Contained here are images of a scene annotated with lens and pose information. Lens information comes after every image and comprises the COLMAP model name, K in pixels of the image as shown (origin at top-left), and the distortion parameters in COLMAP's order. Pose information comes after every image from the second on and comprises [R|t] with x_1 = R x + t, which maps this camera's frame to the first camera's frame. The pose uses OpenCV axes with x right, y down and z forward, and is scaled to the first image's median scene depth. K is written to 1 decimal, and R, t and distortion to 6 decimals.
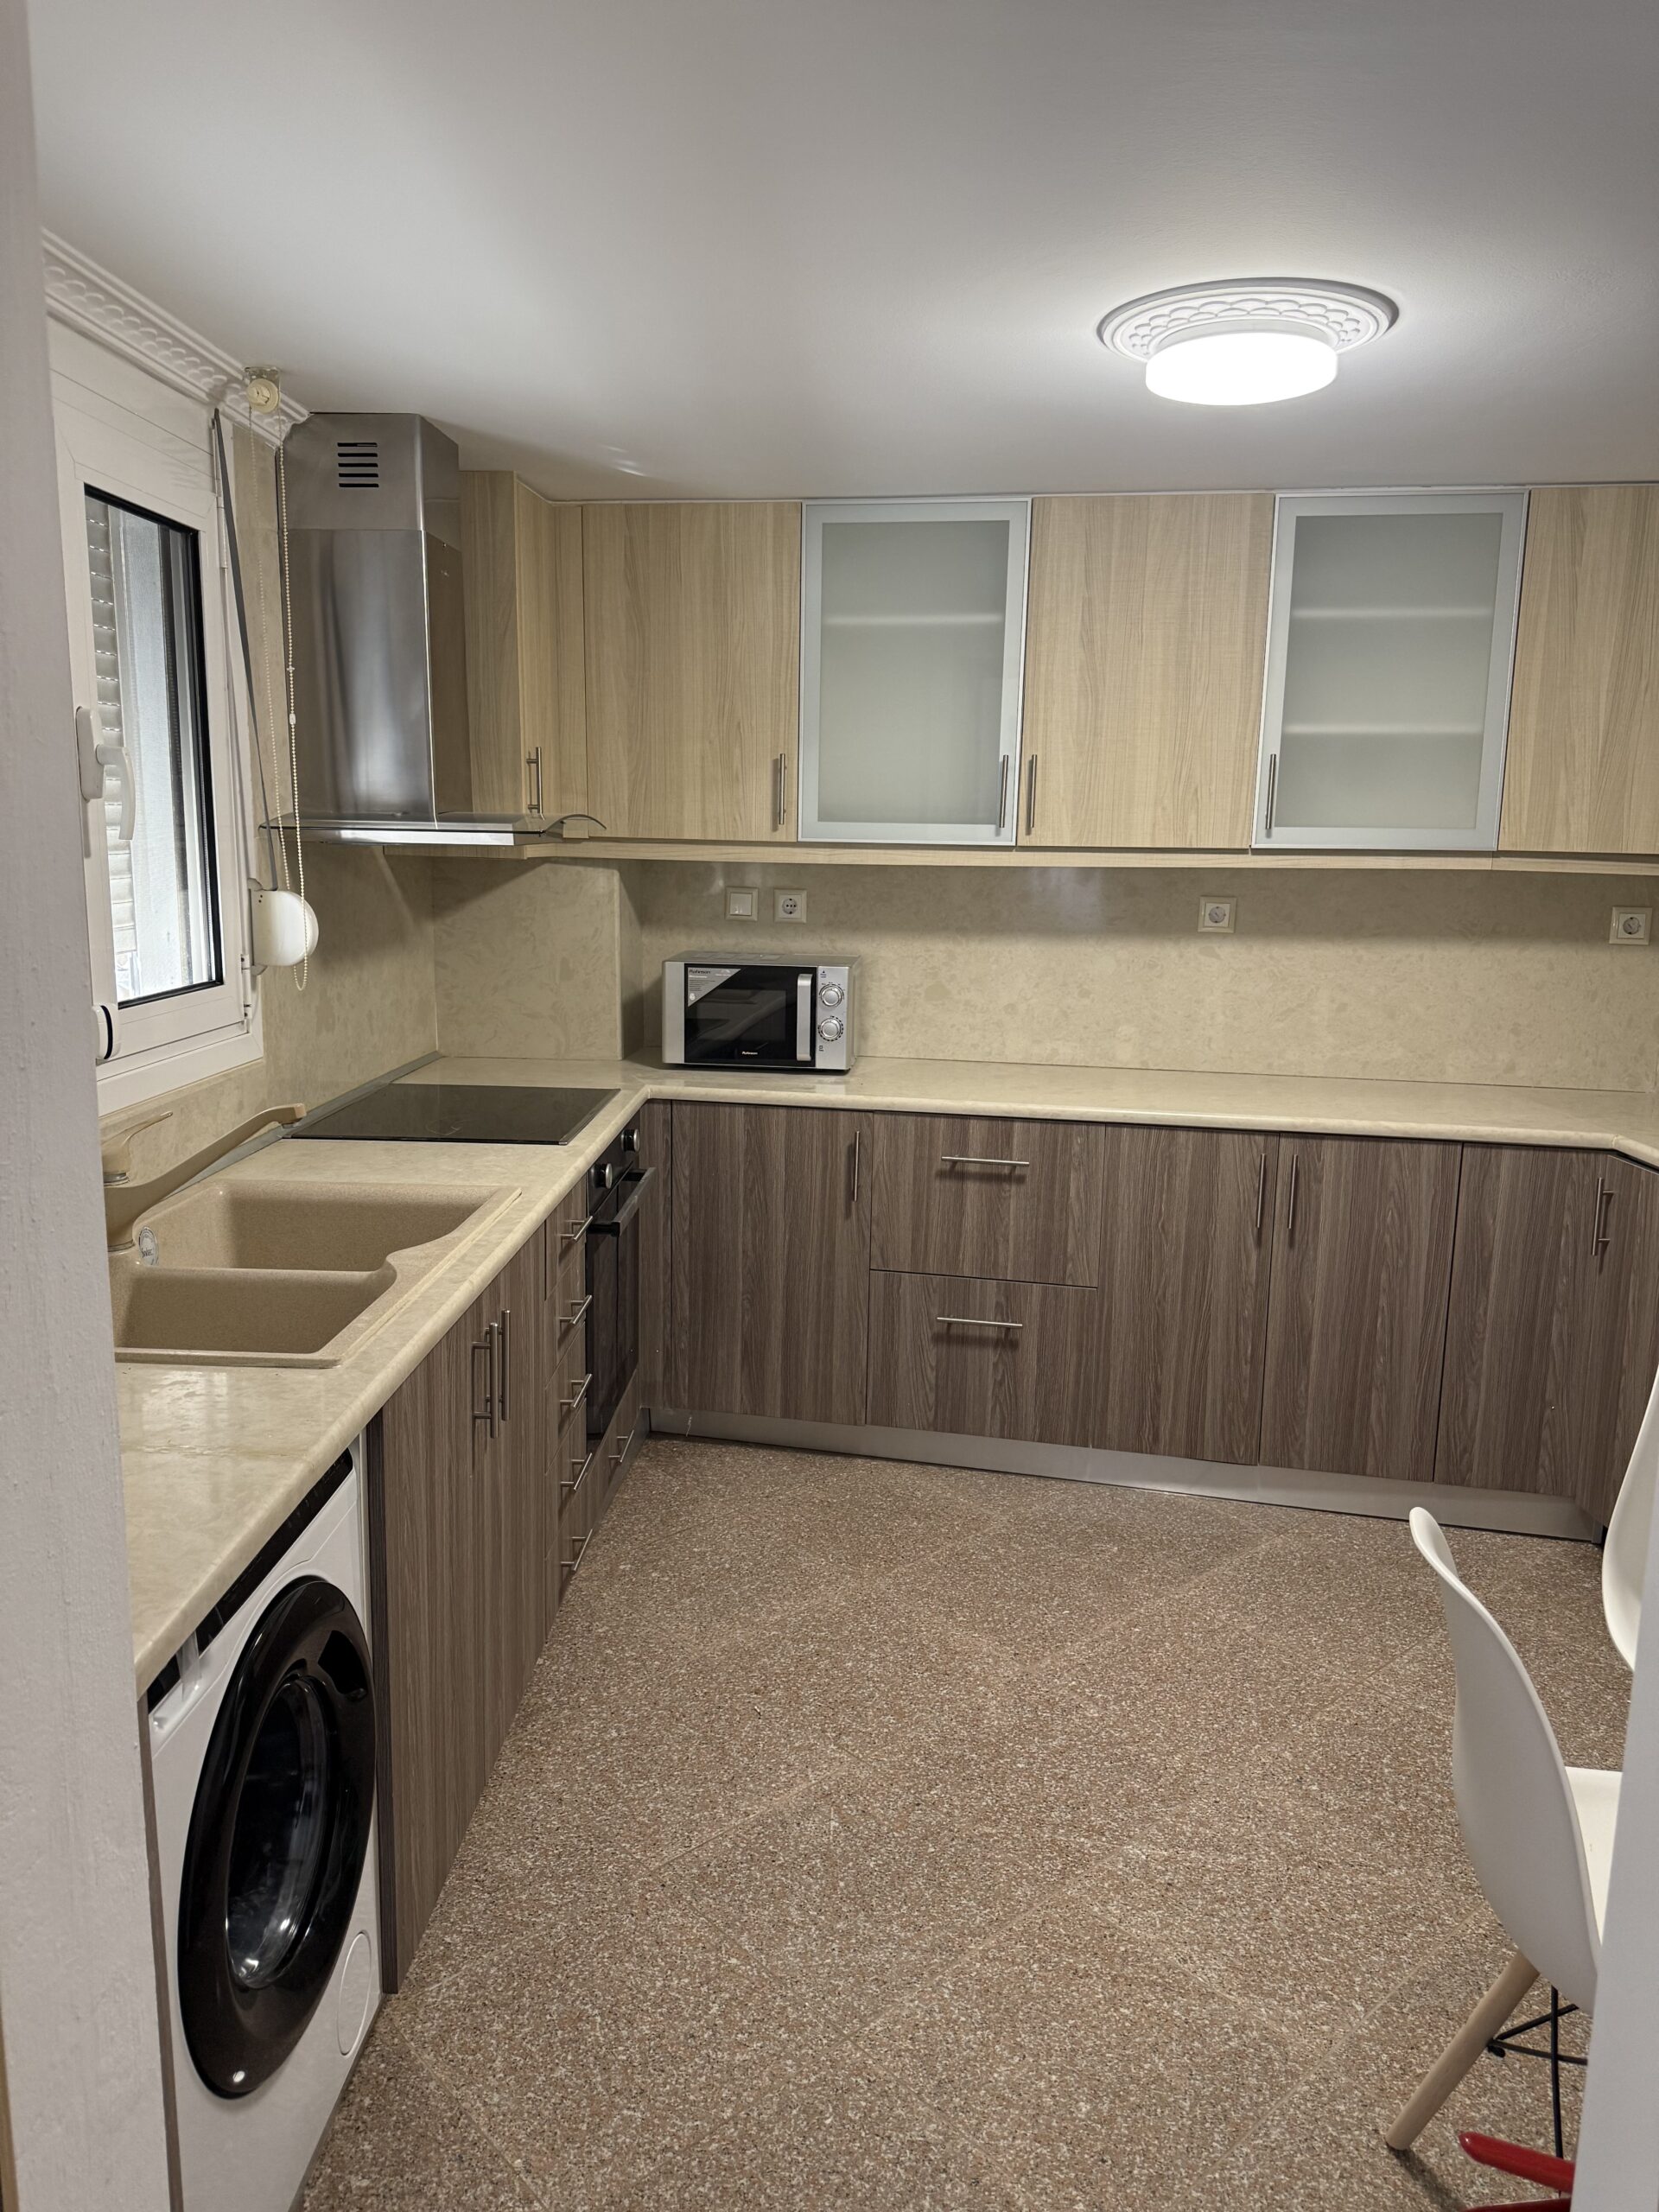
lens RADIAL K [[1620.9, 0, 784.6], [0, 1620.9, 1106.7], [0, 0, 1]] dist [0.115856, -0.191554]
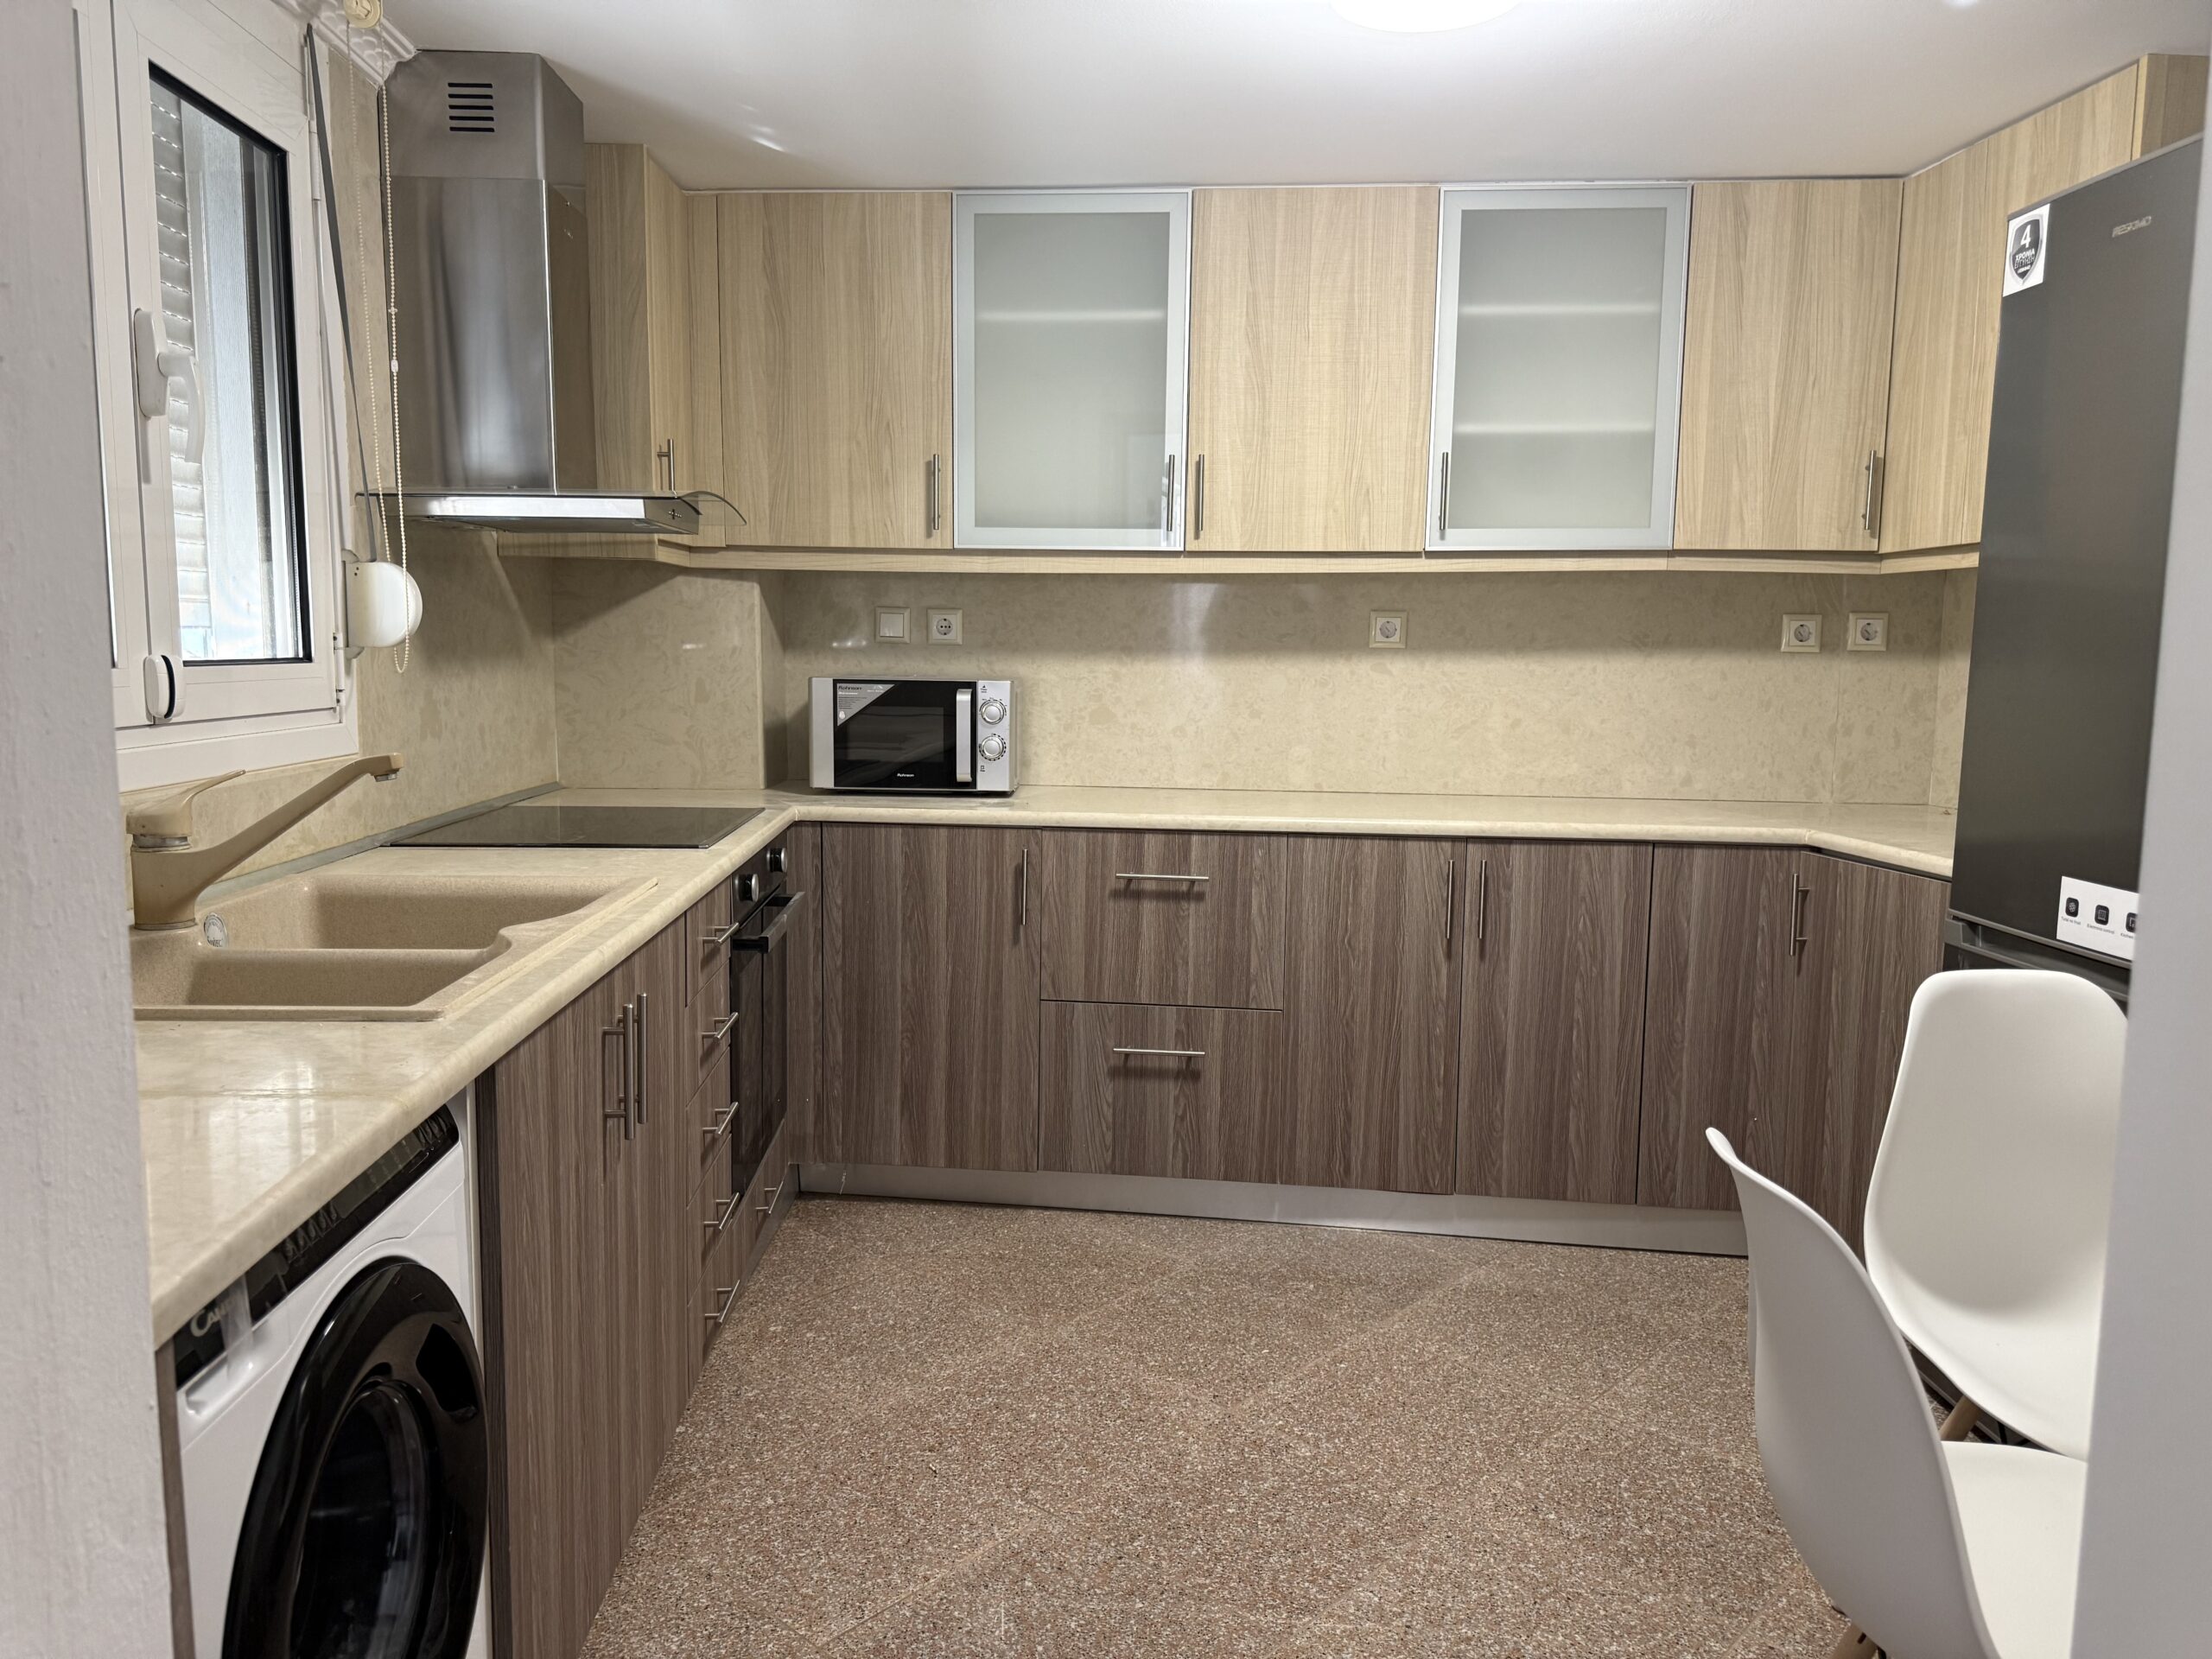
lens RADIAL K [[1620.9, 0, 1067.4], [0, 1620.9, 839.3], [0, 0, 1]] dist [0.115856, -0.191554]
pose [[0.995622, -0.014177, 0.092391, -0.016963], [0.019518, 0.998174, -0.057166, 0.064447], [-0.091412, 0.058719, 0.994080, 0.073456]]
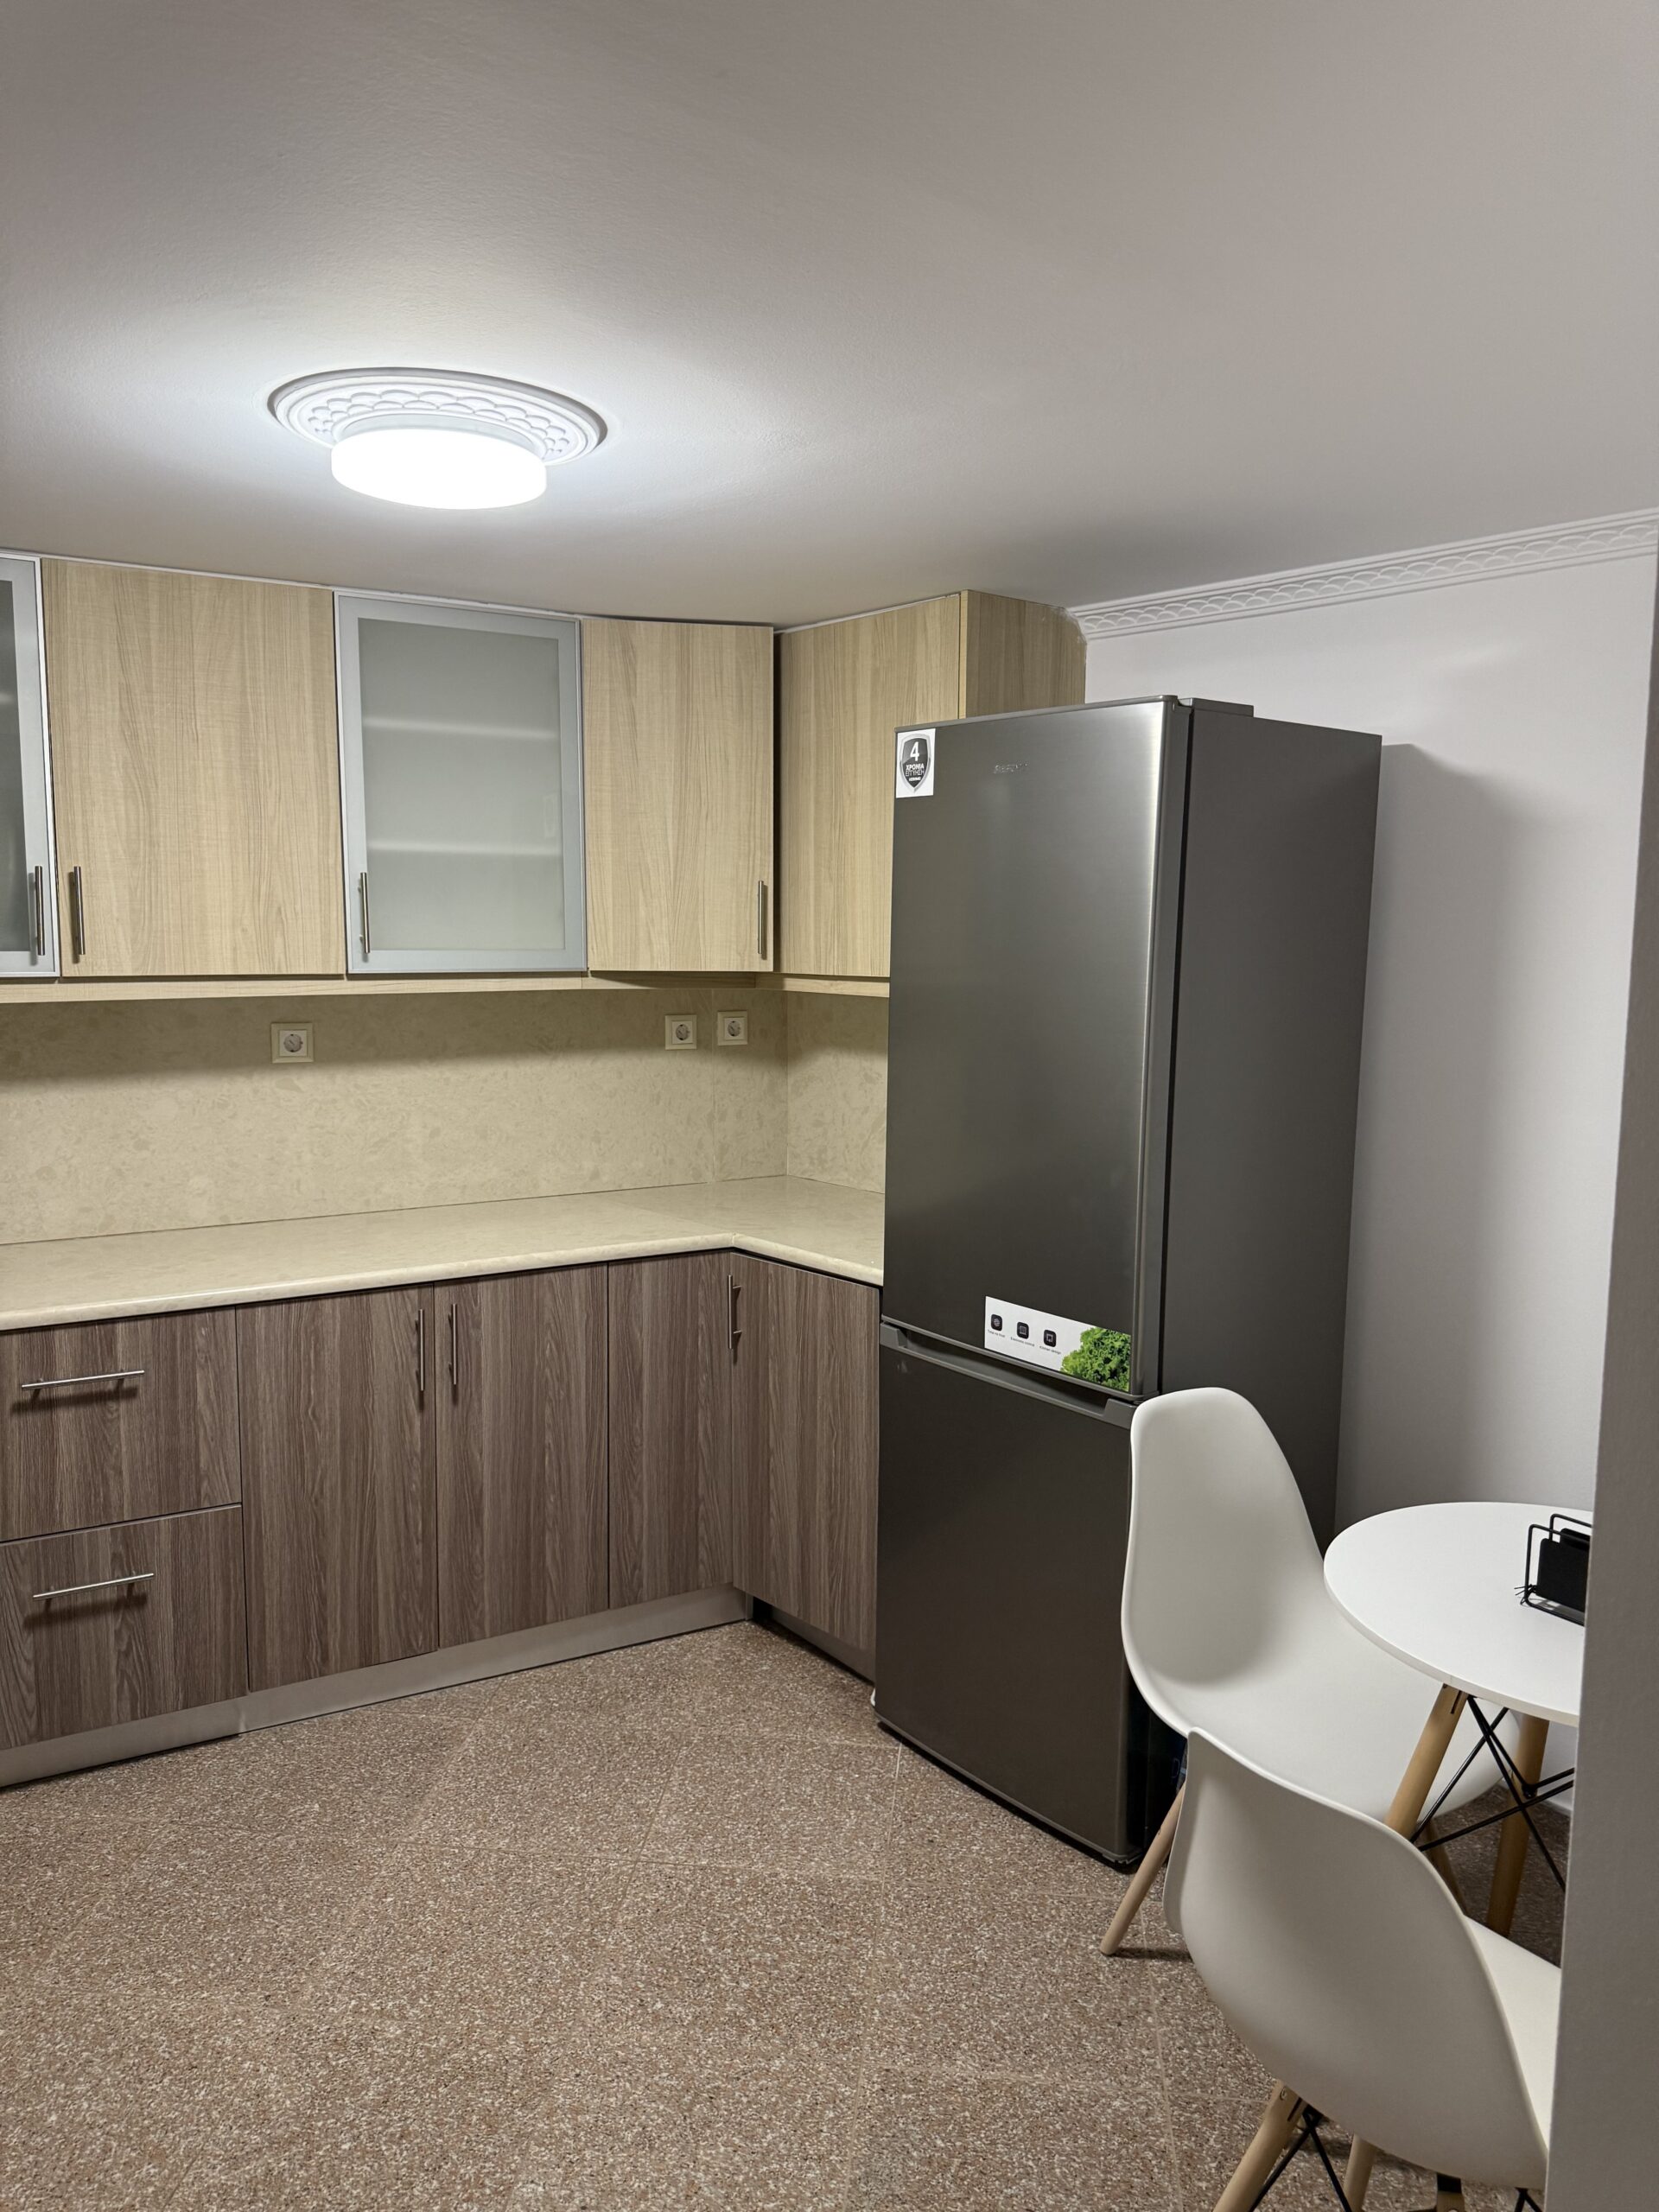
lens RADIAL K [[1627.0, 0, 879.1], [0, 1627.0, 1078.5], [0, 0, 1]] dist [0.084003, -0.118903]
pose [[0.725170, -0.083035, 0.683545, -0.130703], [0.120257, 0.992718, -0.006987, -0.059423], [-0.677987, 0.087267, 0.729875, 0.145476]]
